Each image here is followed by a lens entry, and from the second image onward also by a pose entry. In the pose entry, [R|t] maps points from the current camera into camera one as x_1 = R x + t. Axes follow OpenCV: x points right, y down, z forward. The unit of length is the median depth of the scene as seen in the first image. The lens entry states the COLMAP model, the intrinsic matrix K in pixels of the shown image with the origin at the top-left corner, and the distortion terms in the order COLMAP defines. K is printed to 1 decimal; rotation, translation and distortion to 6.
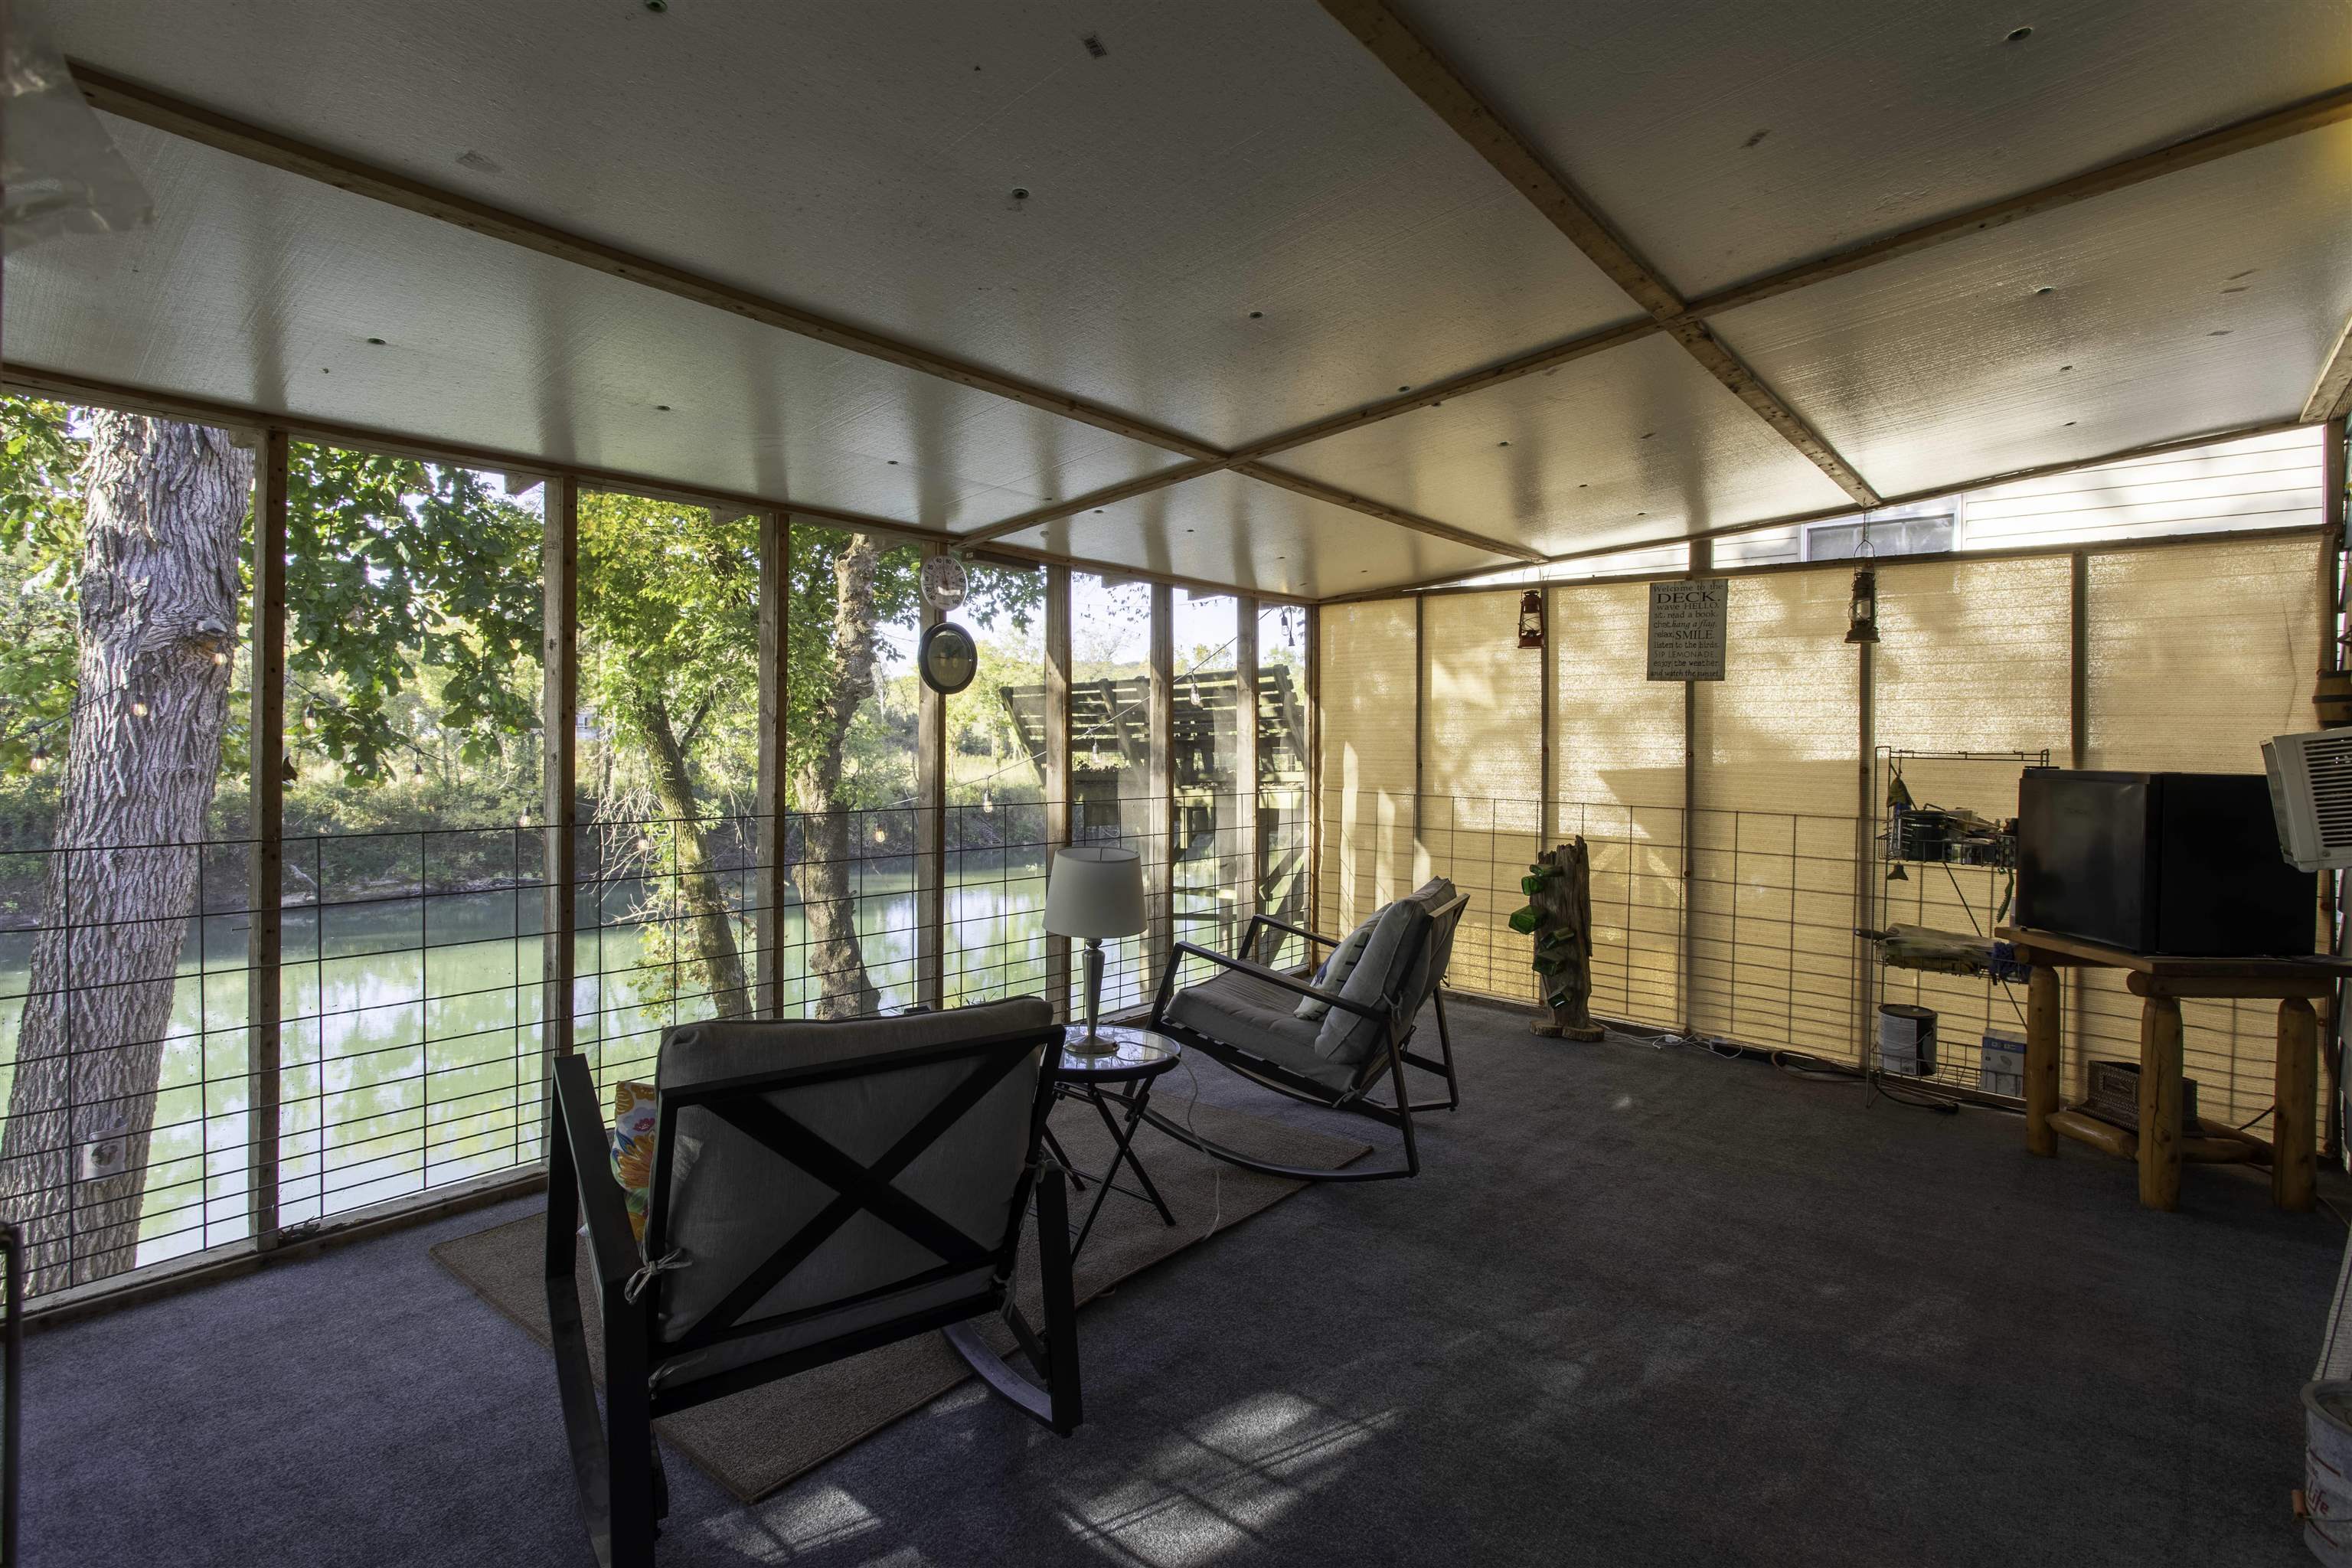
lens RADIAL K [[1107.1, 0, 1271.5], [0, 1107.1, 746.0], [0, 0, 1]] dist [0.001083, 0.000361]
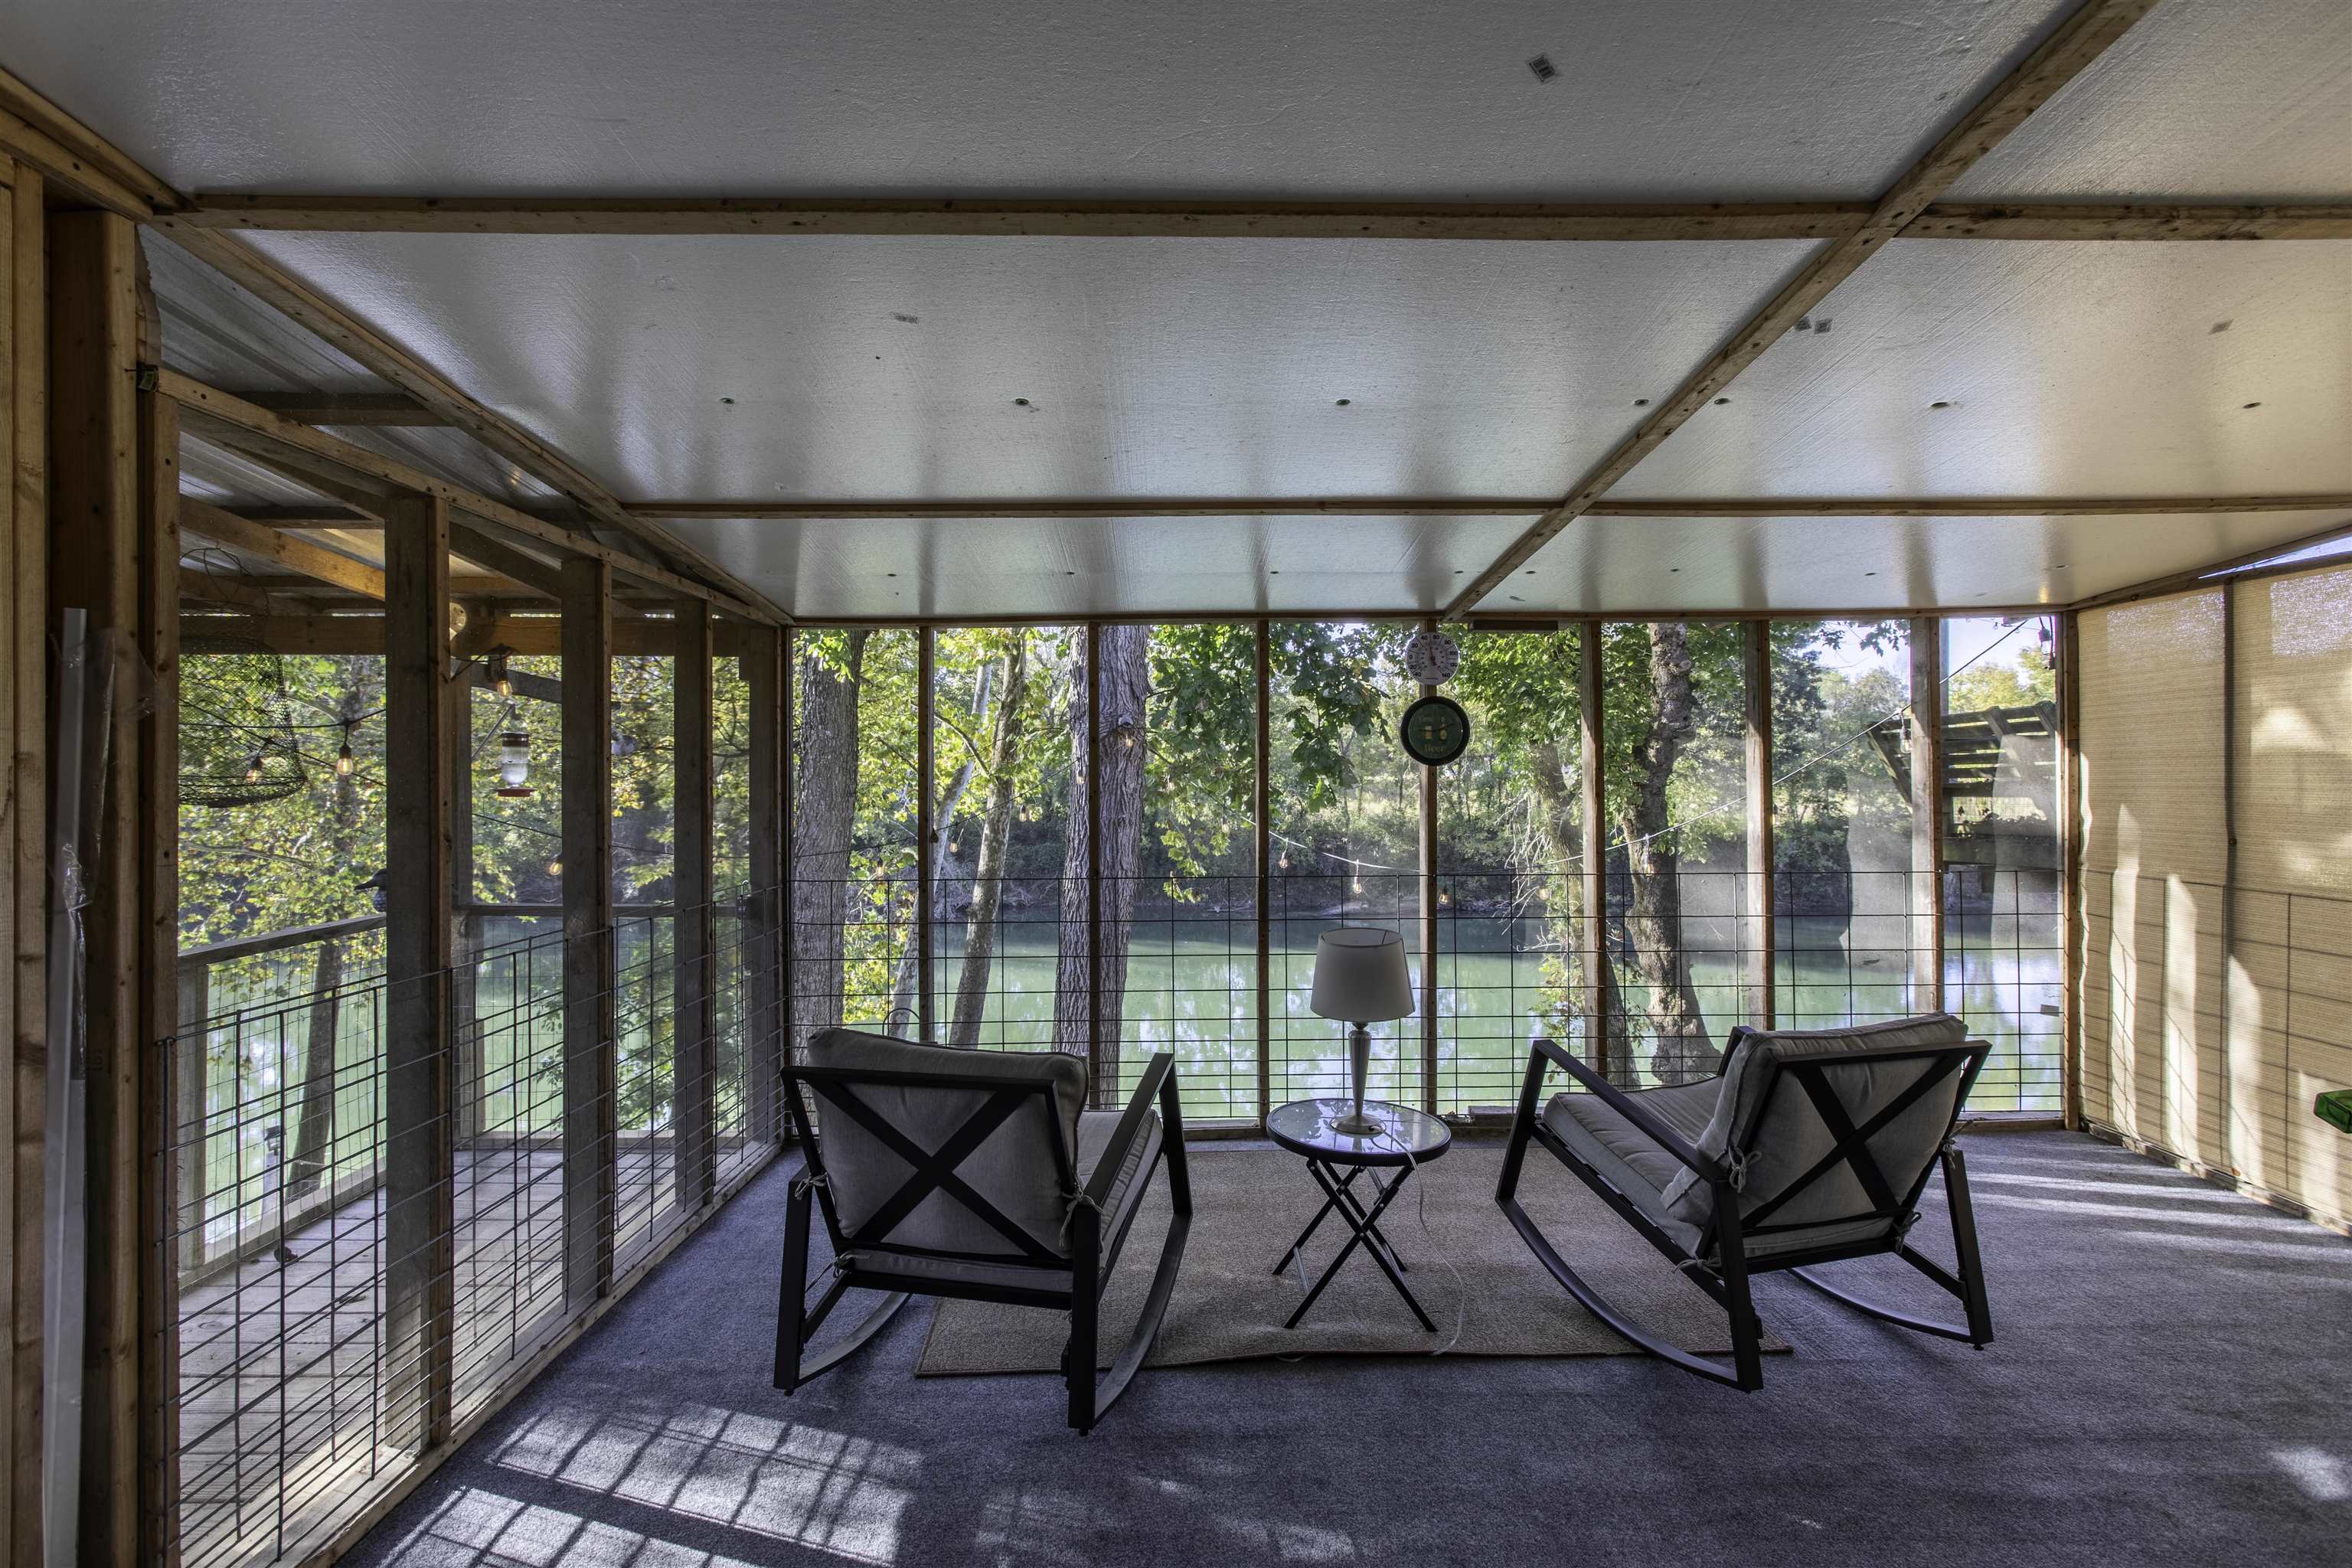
lens RADIAL K [[1135.1, 0, 1176.0], [0, 1135.1, 784.0], [0, 0, 1]] dist [0.004450, 0.001262]
pose [[0.638046, -0.008279, -0.769954, 0.398988], [0.008845, 0.999955, -0.003423, -0.031138], [0.769948, -0.004627, 0.638090, 0.150157]]
